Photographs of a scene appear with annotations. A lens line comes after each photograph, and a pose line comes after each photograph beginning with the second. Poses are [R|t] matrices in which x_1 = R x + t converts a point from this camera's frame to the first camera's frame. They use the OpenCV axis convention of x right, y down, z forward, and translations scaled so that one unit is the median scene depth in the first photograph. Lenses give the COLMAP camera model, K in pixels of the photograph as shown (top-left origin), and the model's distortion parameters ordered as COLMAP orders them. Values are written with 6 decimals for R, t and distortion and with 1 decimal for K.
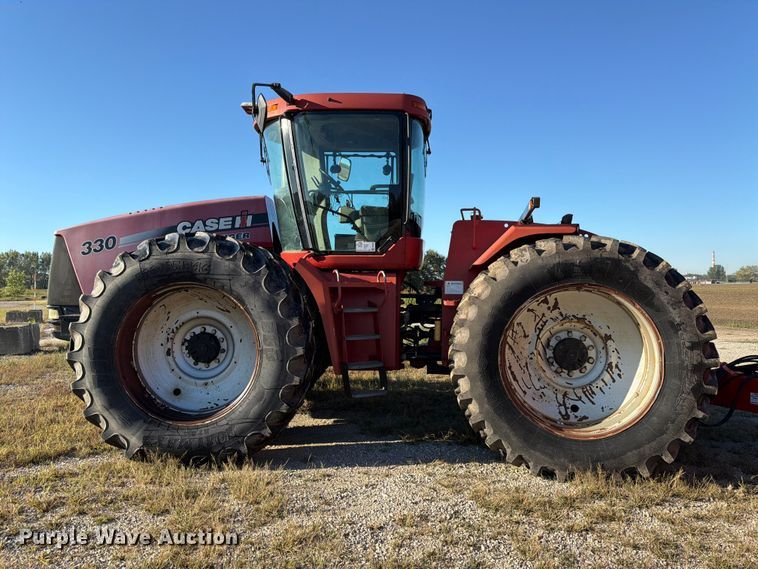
lens RADIAL K [[516.7, 0, 379.0], [0, 516.7, 284.5], [0, 0, 1]] dist [0.072659, -0.117569]
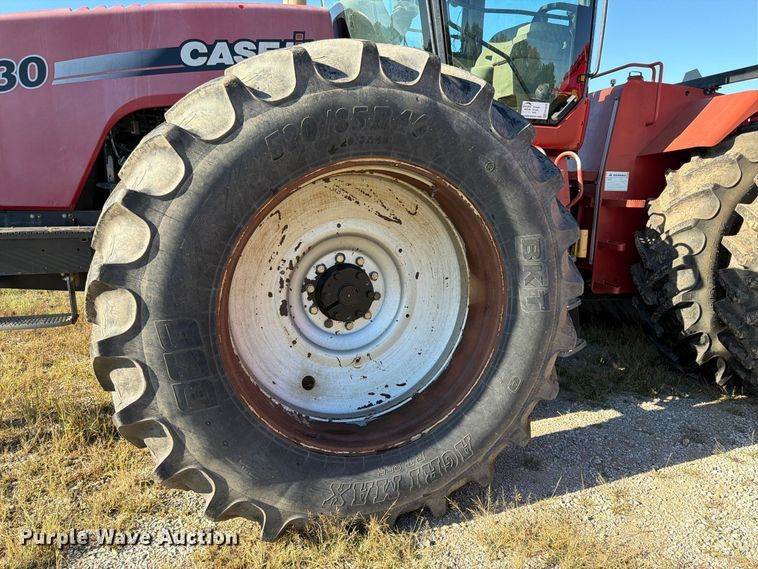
lens RADIAL K [[496.2, 0, 367.2], [0, 496.2, 281.6], [0, 0, 1]] dist [0.010605, 0.001611]
pose [[0.927259, -0.067732, 0.368244, -0.548671], [-0.010186, 0.978575, 0.205640, 0.009406], [-0.374283, -0.194432, 0.906702, 0.604333]]
